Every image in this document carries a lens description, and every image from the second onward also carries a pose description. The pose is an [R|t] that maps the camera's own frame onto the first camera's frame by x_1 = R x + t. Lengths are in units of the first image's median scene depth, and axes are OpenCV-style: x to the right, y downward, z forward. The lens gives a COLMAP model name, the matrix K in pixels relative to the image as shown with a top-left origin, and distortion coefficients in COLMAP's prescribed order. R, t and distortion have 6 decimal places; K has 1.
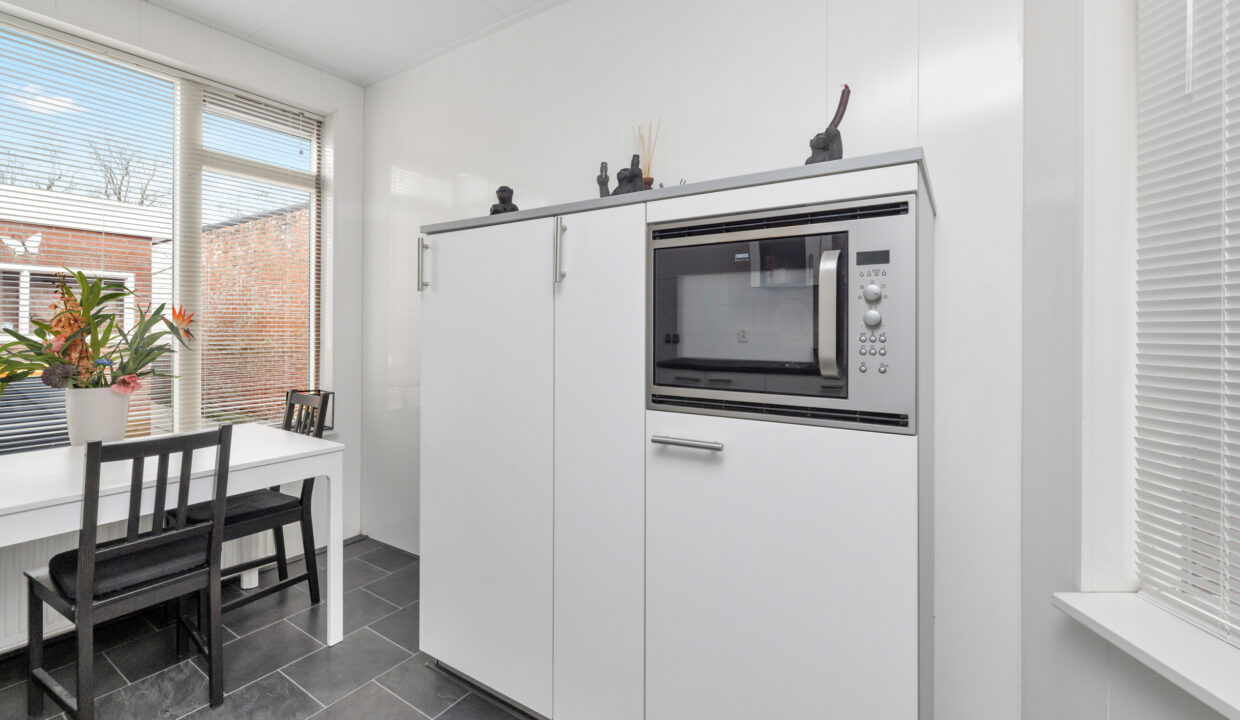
lens RADIAL K [[530.9, 0, 599.5], [0, 530.9, 332.6], [0, 0, 1]] dist [0.001845, 0.000135]
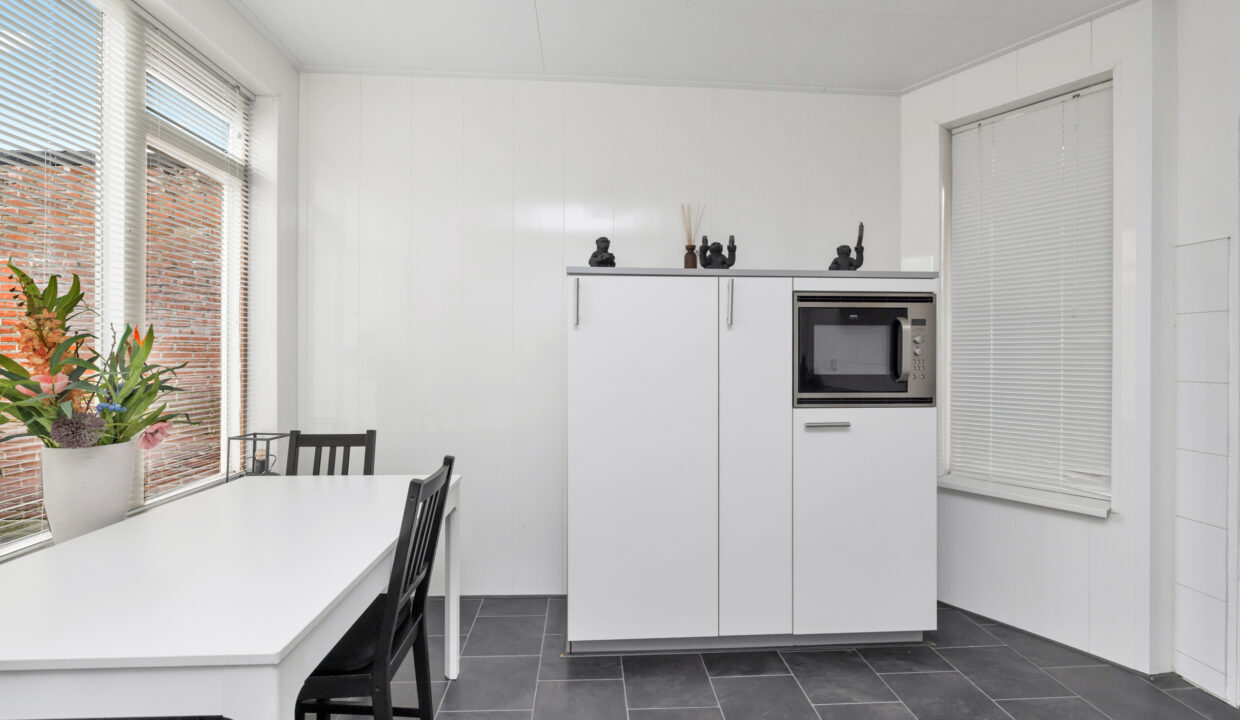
lens RADIAL K [[542.8, 0, 614.8], [0, 542.8, 355.9], [0, 0, 1]] dist [0.002444, 0.000196]
pose [[0.794591, -0.004662, 0.607127, -1.324910], [0.006136, 0.999981, -0.000352, -0.014336], [-0.607114, 0.004005, 0.794605, 0.037094]]
